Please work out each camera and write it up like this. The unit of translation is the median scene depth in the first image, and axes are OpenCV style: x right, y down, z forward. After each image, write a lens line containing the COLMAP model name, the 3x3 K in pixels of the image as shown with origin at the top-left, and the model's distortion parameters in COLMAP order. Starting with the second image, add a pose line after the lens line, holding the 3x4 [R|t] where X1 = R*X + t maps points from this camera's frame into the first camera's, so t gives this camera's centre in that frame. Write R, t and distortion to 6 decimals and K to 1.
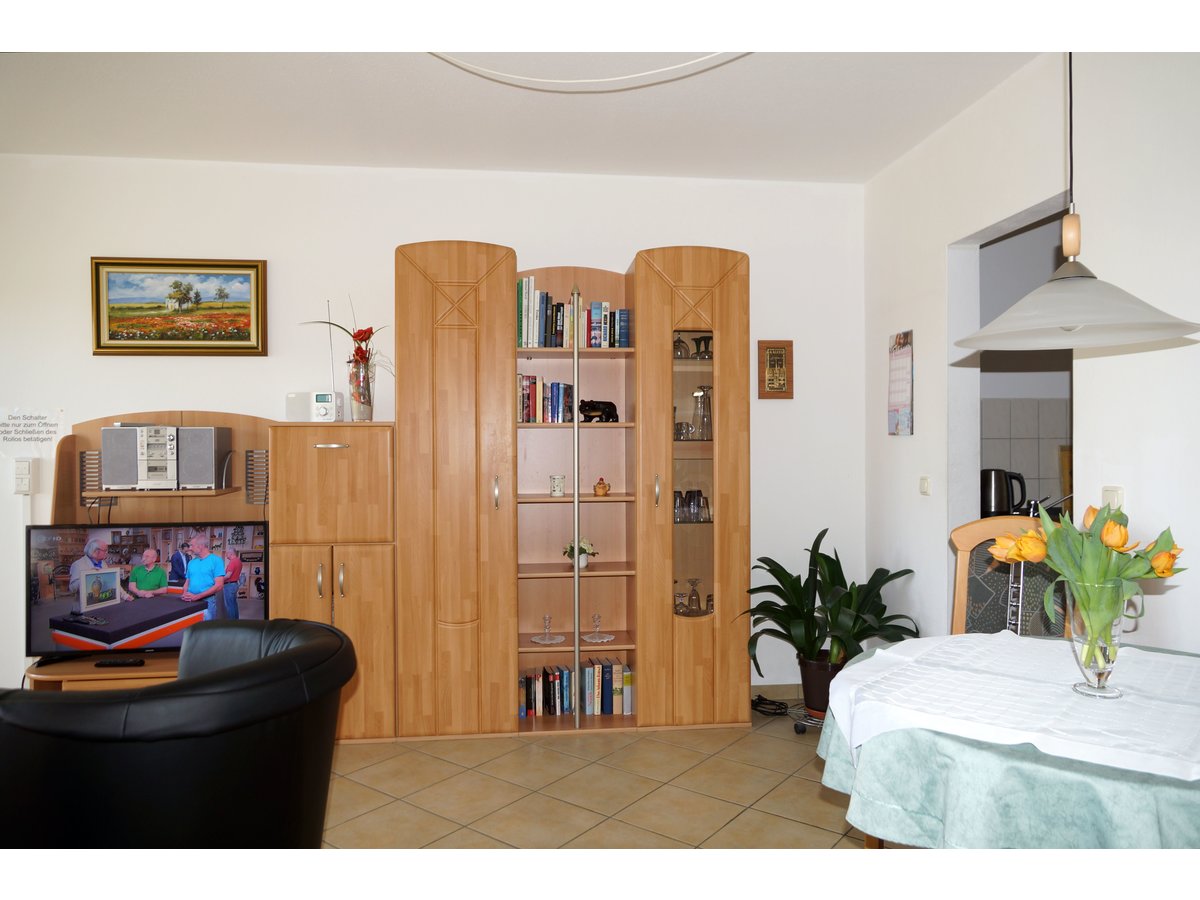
lens RADIAL K [[846.1, 0, 600.0], [0, 846.1, 450.0], [0, 0, 1]] dist [-0.005095, 0.000369]
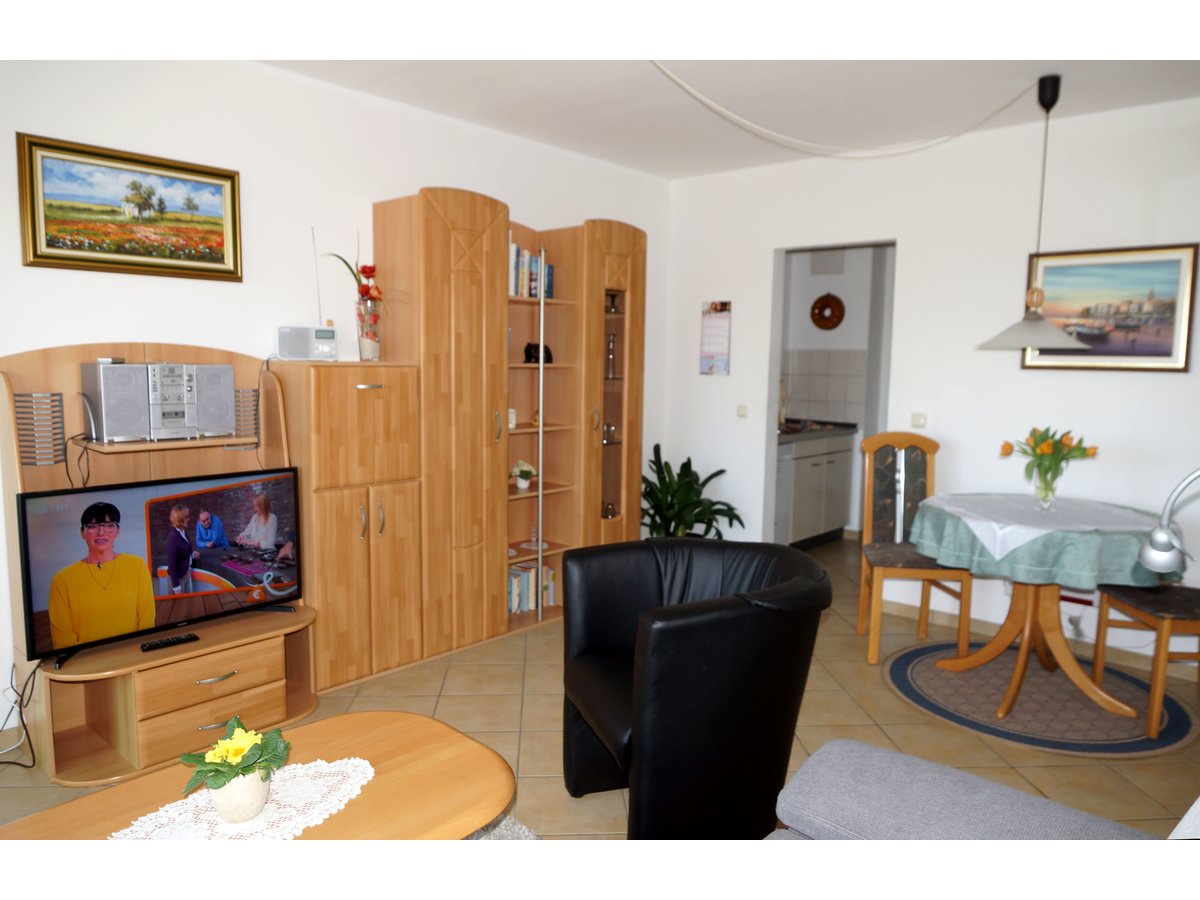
lens RADIAL K [[842.7, 0, 600.0], [0, 842.7, 450.0], [0, 0, 1]] dist [0.046689, -0.054581]
pose [[0.741518, -0.057448, 0.668469, -0.735364], [-0.013972, 0.994789, 0.100991, -0.032437], [-0.670788, -0.084226, 0.736851, 0.079026]]
